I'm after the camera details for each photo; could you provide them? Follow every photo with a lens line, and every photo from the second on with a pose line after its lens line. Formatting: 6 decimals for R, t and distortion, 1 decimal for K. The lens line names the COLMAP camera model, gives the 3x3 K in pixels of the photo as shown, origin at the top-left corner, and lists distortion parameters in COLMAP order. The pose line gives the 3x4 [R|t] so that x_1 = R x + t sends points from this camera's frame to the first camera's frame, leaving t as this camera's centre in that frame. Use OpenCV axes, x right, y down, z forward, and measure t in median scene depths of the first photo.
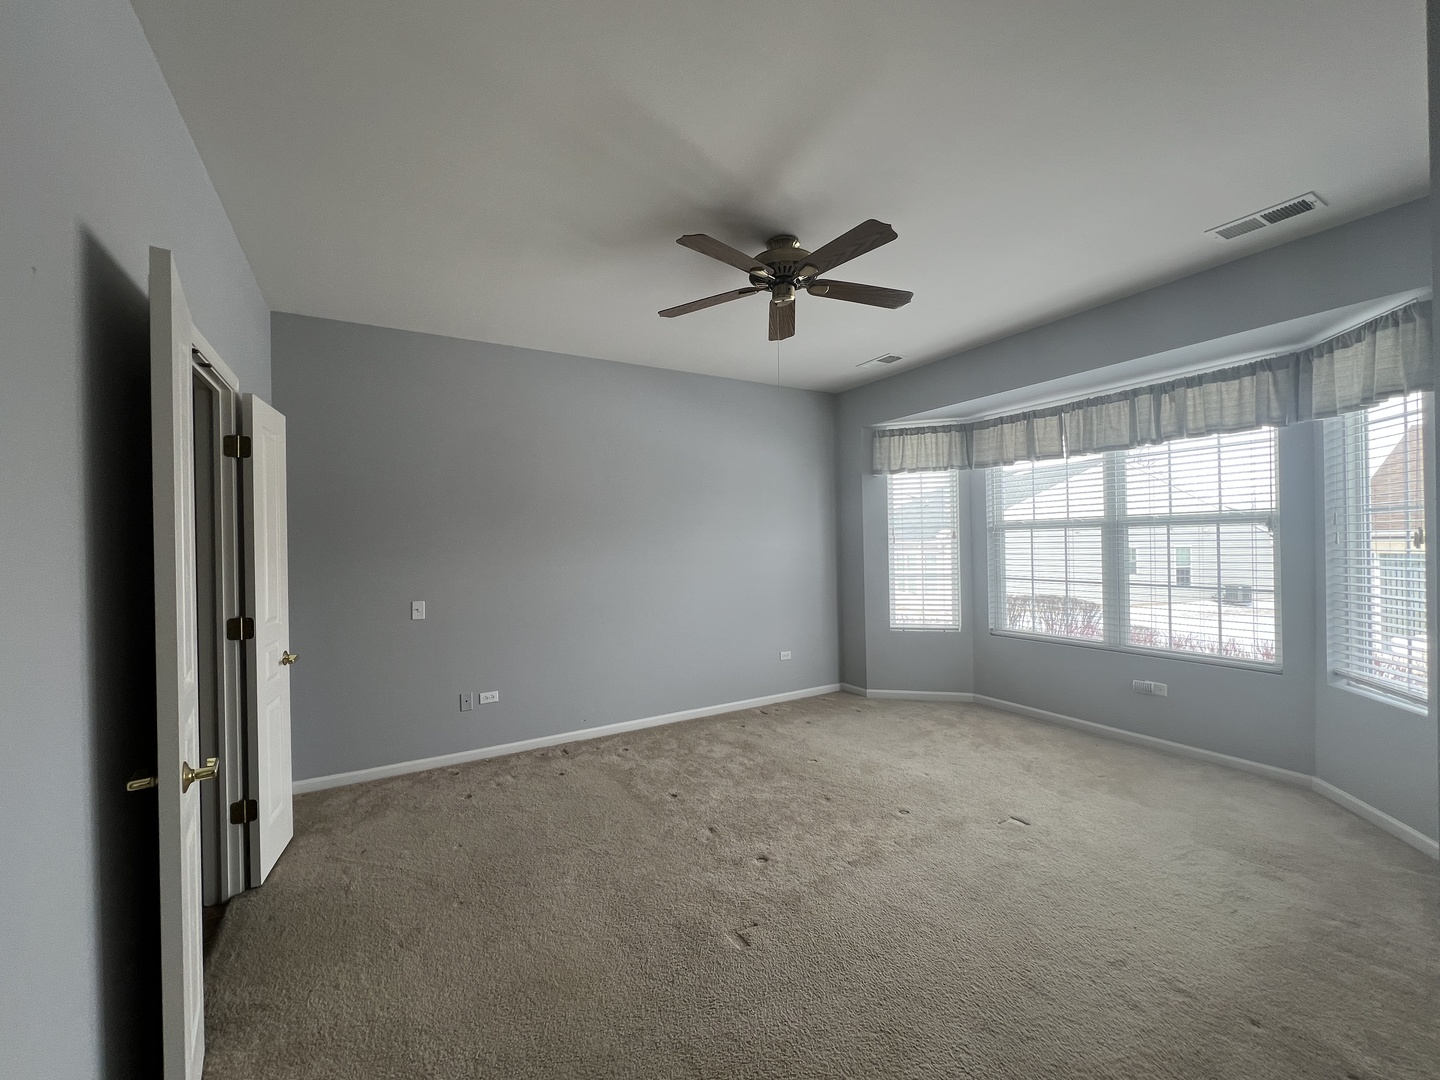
lens RADIAL K [[585.1, 0, 711.2], [0, 585.1, 543.3], [0, 0, 1]] dist [0.000059, -0.000594]
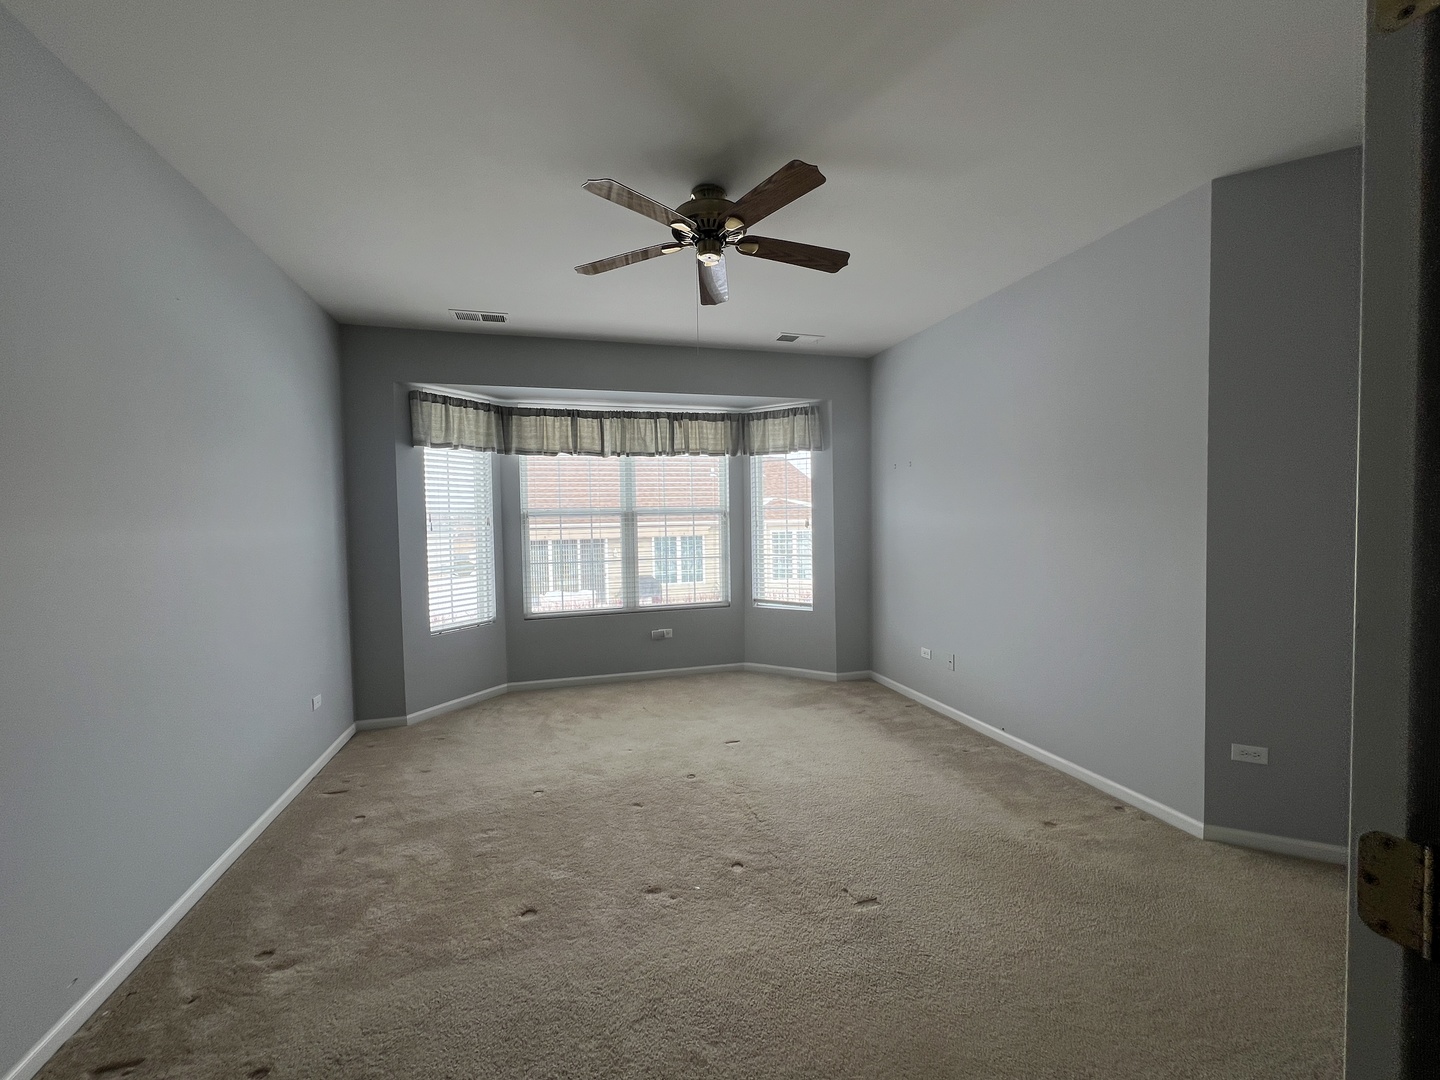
lens RADIAL K [[585.1, 0, 727.0], [0, 585.1, 543.5], [0, 0, 1]] dist [0.000059, -0.000594]
pose [[0.241767, -0.025748, 0.969993, -0.493605], [0.015484, 0.999623, 0.022675, 0.006566], [-0.970211, 0.009537, 0.242075, 0.484091]]
